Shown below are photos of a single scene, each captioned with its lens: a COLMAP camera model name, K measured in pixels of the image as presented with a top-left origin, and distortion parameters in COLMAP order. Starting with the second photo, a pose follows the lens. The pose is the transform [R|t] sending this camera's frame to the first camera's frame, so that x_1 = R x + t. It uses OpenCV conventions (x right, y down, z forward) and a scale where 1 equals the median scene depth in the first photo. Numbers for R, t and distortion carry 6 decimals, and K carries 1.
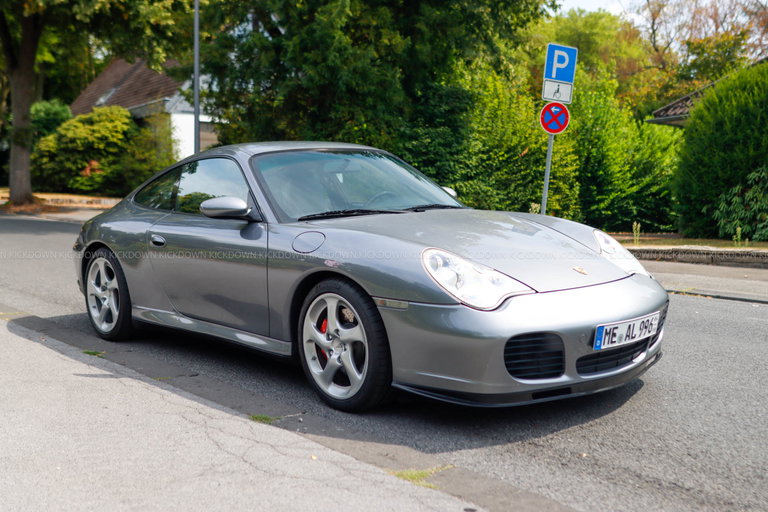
lens RADIAL K [[855.7, 0, 386.2], [0, 855.7, 255.3], [0, 0, 1]] dist [-0.028717, 0.000000]
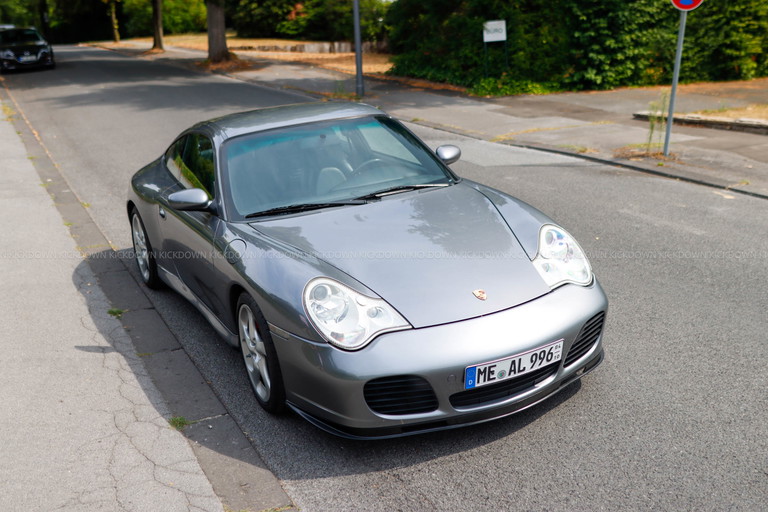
lens RADIAL K [[855.7, 0, 385.9], [0, 855.7, 251.9], [0, 0, 1]] dist [-0.028717, 0.000000]
pose [[0.962964, 0.026679, -0.268308, 0.334126], [0.029161, 0.978951, 0.201999, -0.200450], [0.268049, -0.202342, 0.941917, 0.052680]]
